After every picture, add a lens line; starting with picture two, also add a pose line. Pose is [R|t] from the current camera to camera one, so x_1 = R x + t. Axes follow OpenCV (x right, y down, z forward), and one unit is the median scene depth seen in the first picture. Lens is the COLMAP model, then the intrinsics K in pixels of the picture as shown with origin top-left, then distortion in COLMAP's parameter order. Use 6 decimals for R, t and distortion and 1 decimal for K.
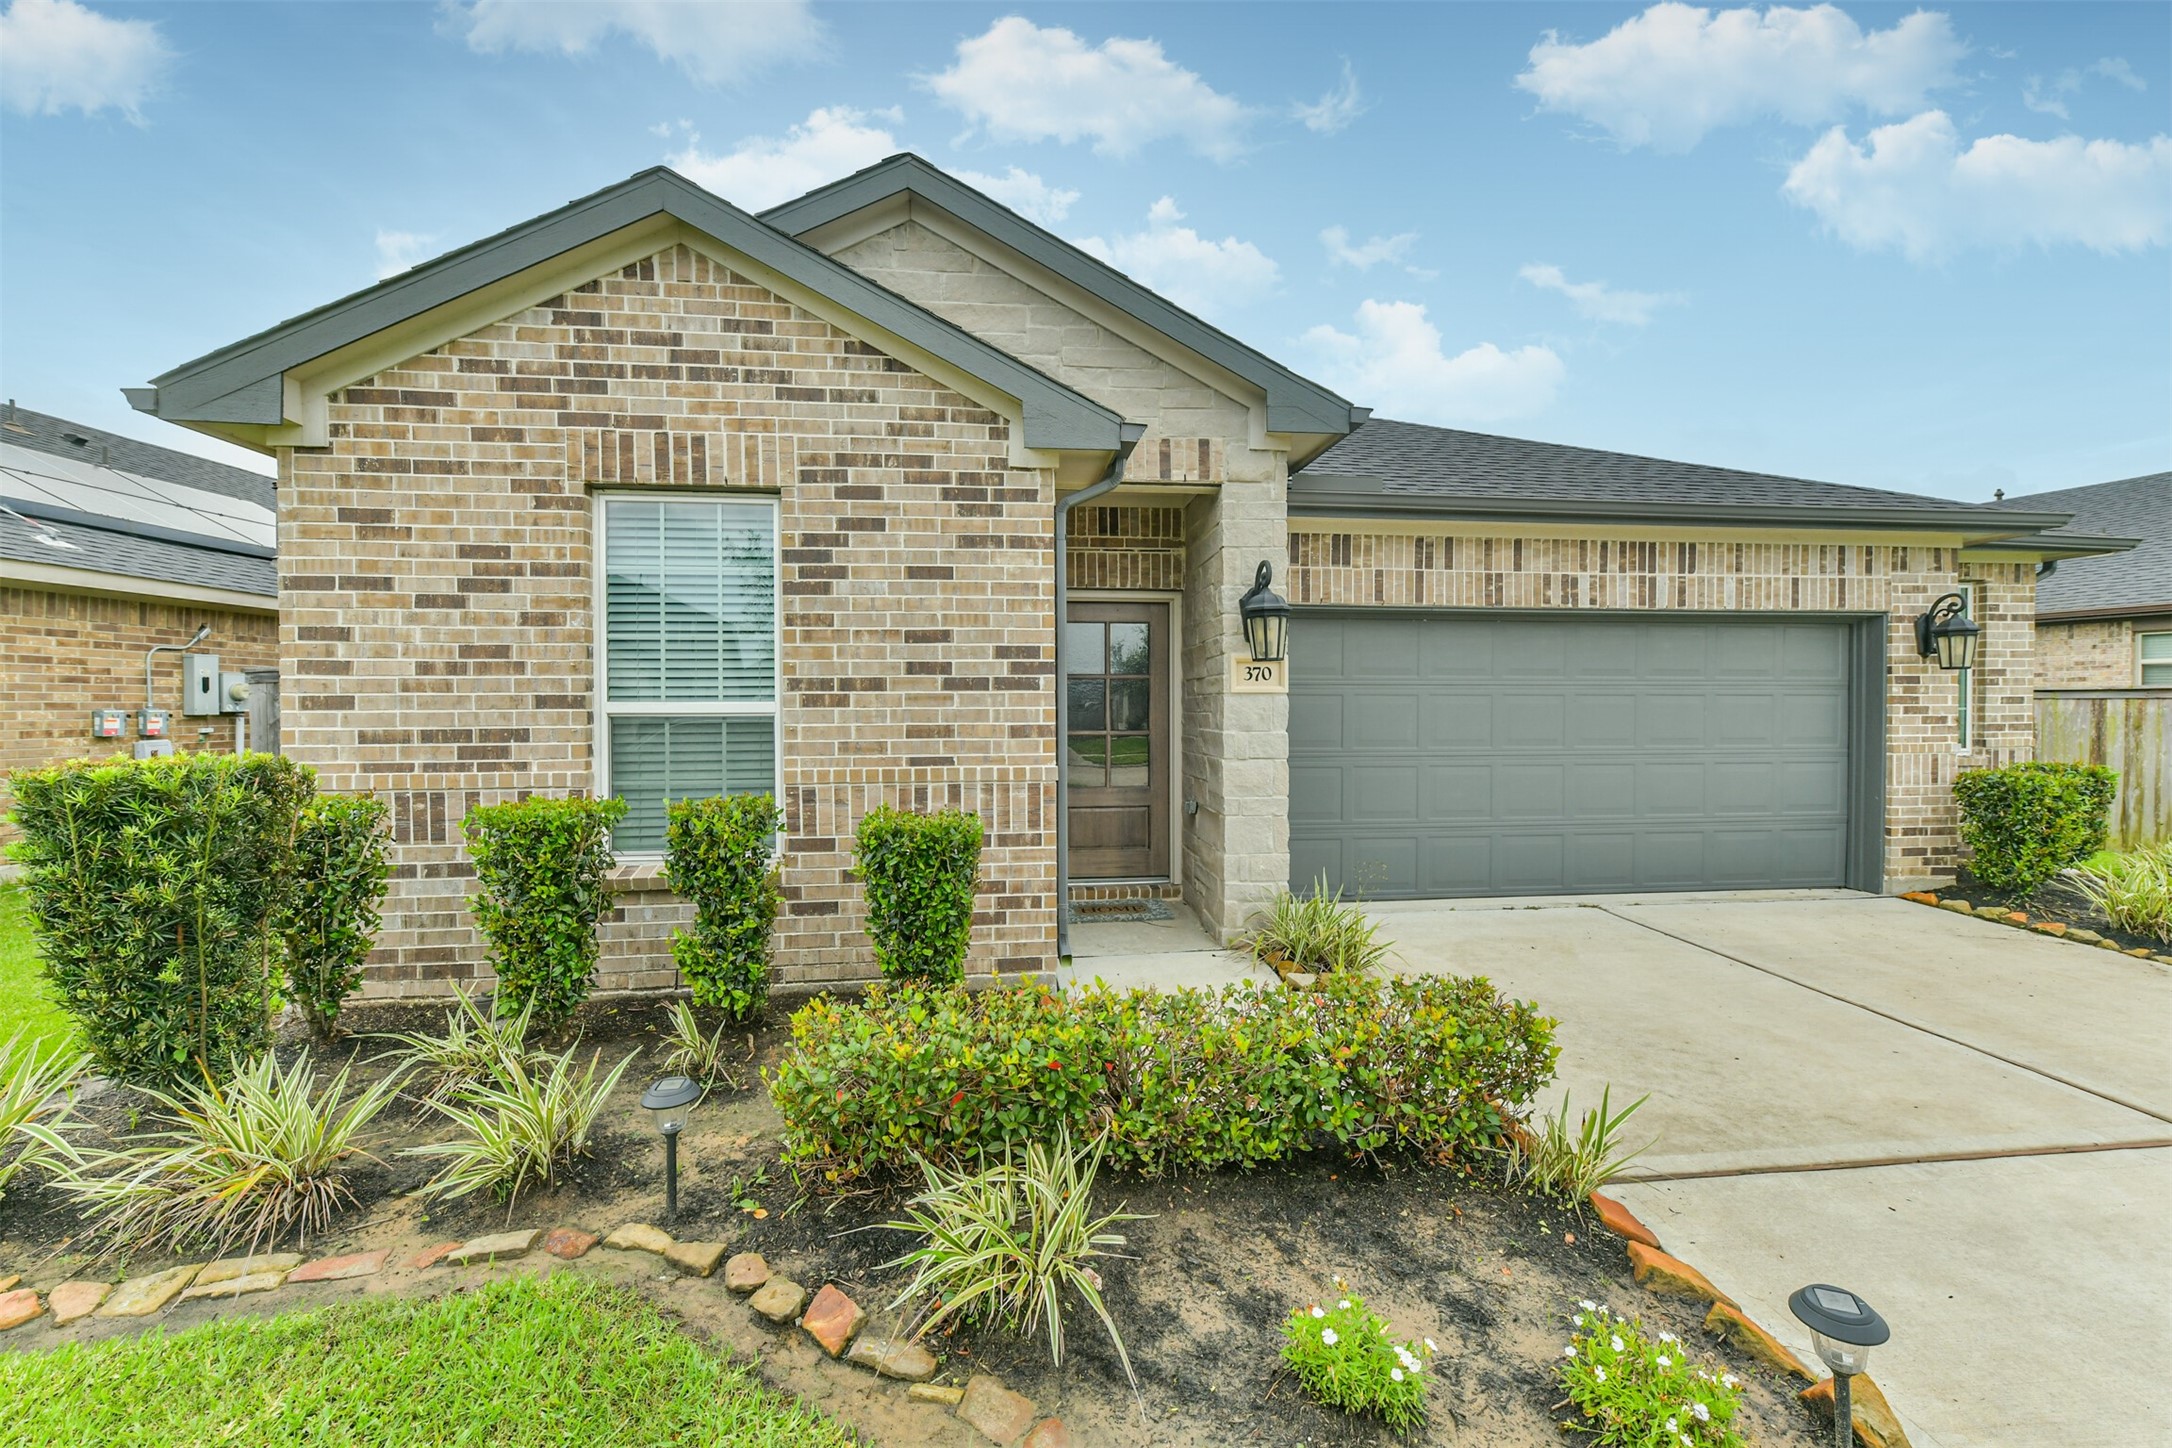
lens RADIAL K [[687.4, 0, 1078.1], [0, 687.4, 714.0], [0, 0, 1]] dist [0.000677, -0.000148]
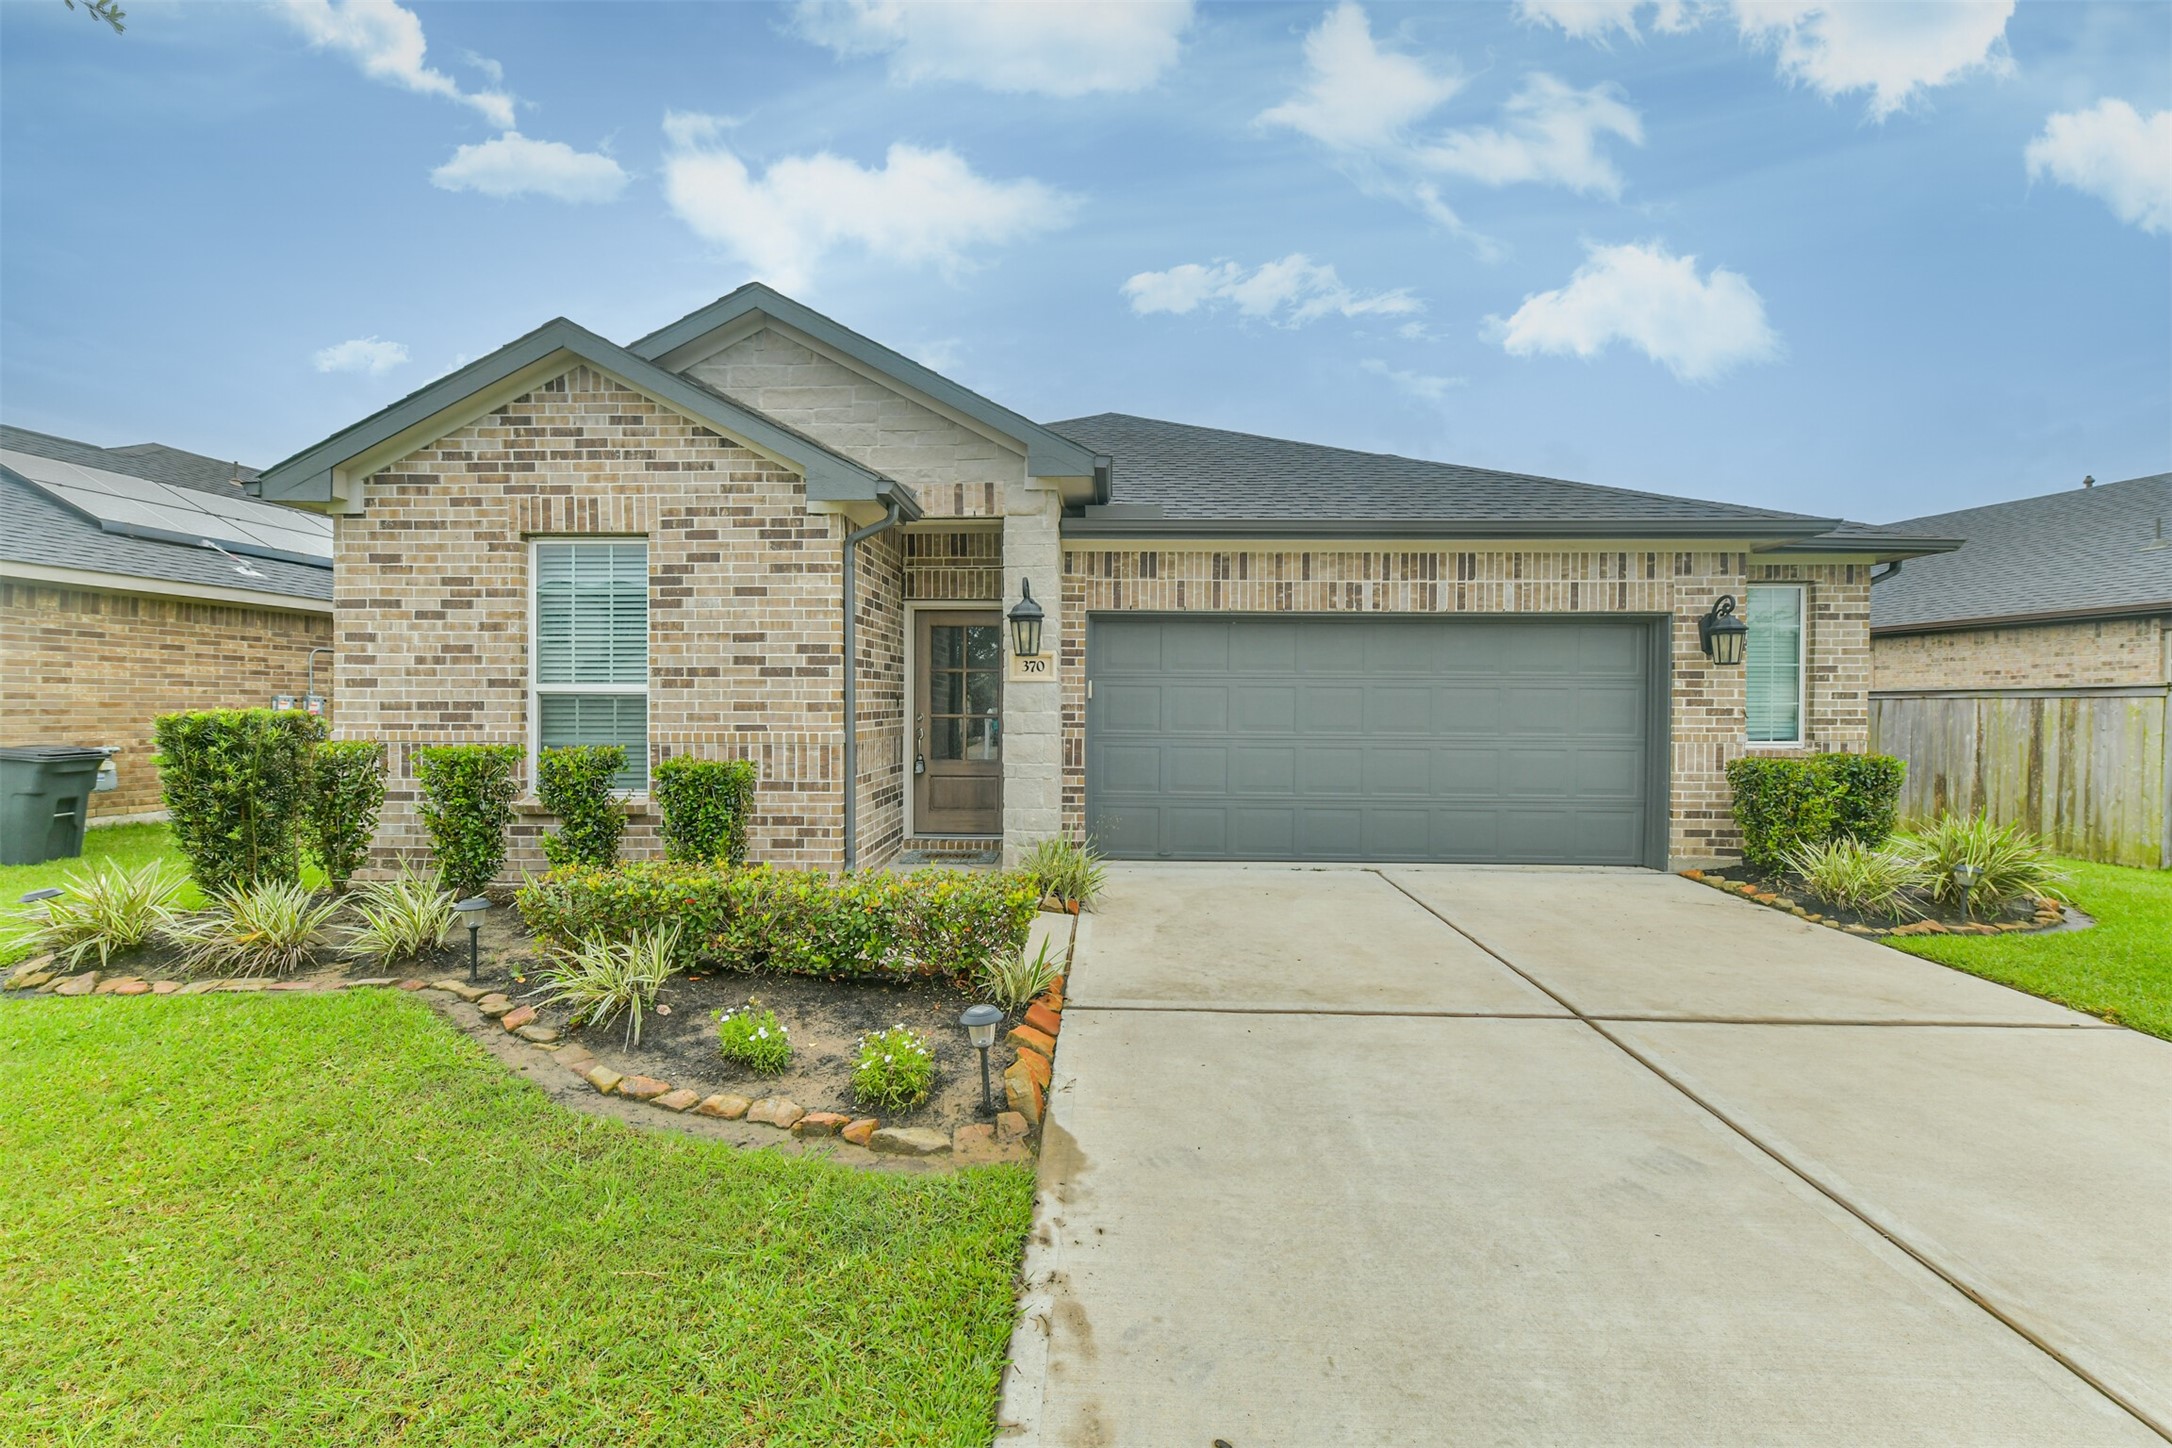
lens RADIAL K [[687.4, 0, 1106.6], [0, 687.4, 715.2], [0, 0, 1]] dist [0.000677, -0.000148]
pose [[0.993587, 0.008786, -0.112731, 0.642856], [-0.009163, 0.999954, -0.002829, 0.039972], [0.112701, 0.003844, 0.993621, -0.287525]]
